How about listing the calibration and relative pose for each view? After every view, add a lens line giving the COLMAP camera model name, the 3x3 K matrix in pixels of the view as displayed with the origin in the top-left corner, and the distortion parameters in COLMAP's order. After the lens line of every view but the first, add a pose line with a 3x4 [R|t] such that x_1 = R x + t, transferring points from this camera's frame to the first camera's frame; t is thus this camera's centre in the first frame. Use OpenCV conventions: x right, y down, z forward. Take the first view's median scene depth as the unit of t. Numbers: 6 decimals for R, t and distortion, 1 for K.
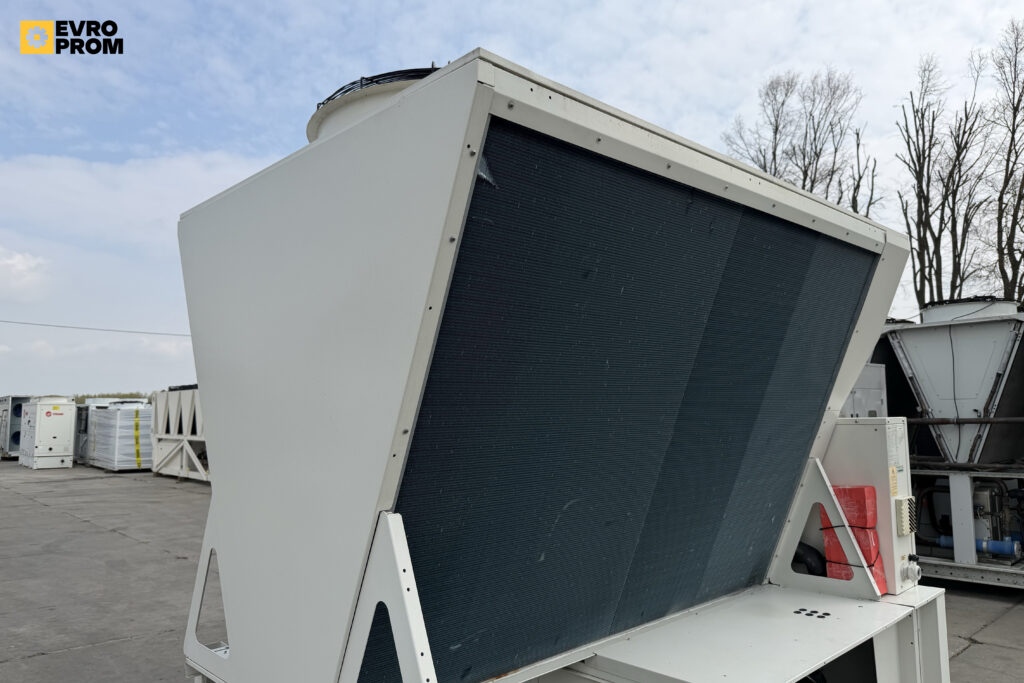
lens RADIAL K [[724.5, 0, 523.4], [0, 724.5, 344.4], [0, 0, 1]] dist [0.017055, -0.029463]
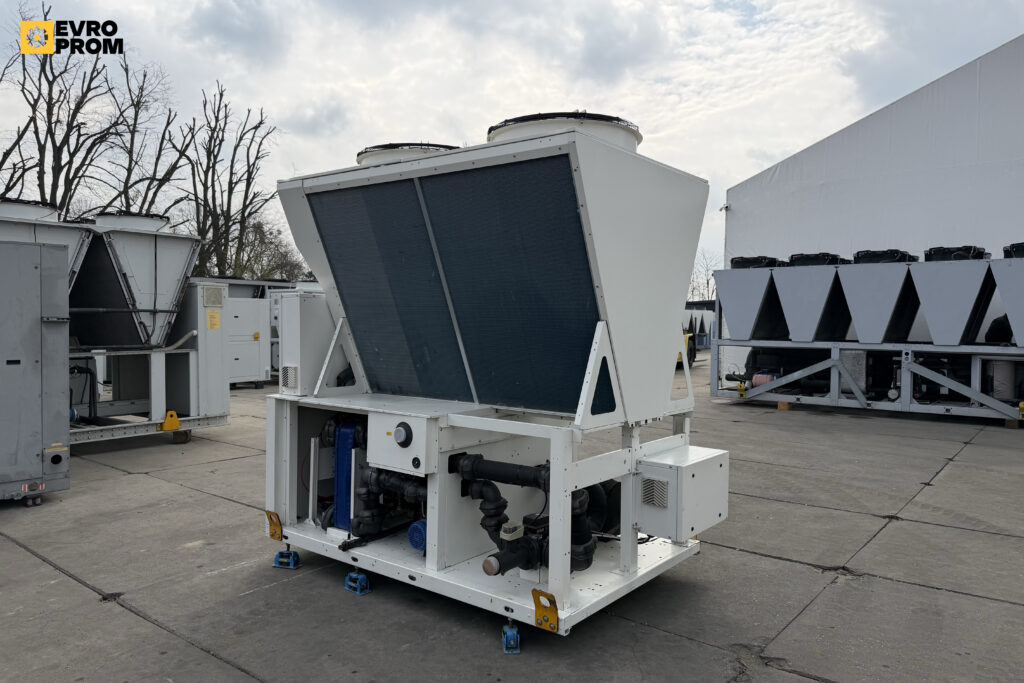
lens RADIAL K [[724.5, 0, 510.8], [0, 724.5, 339.1], [0, 0, 1]] dist [0.017055, -0.029463]
pose [[-0.132556, -0.011502, 0.991109, -0.180705], [-0.100187, 0.994967, -0.001853, 0.022842], [-0.986099, -0.099541, -0.133041, 0.124716]]
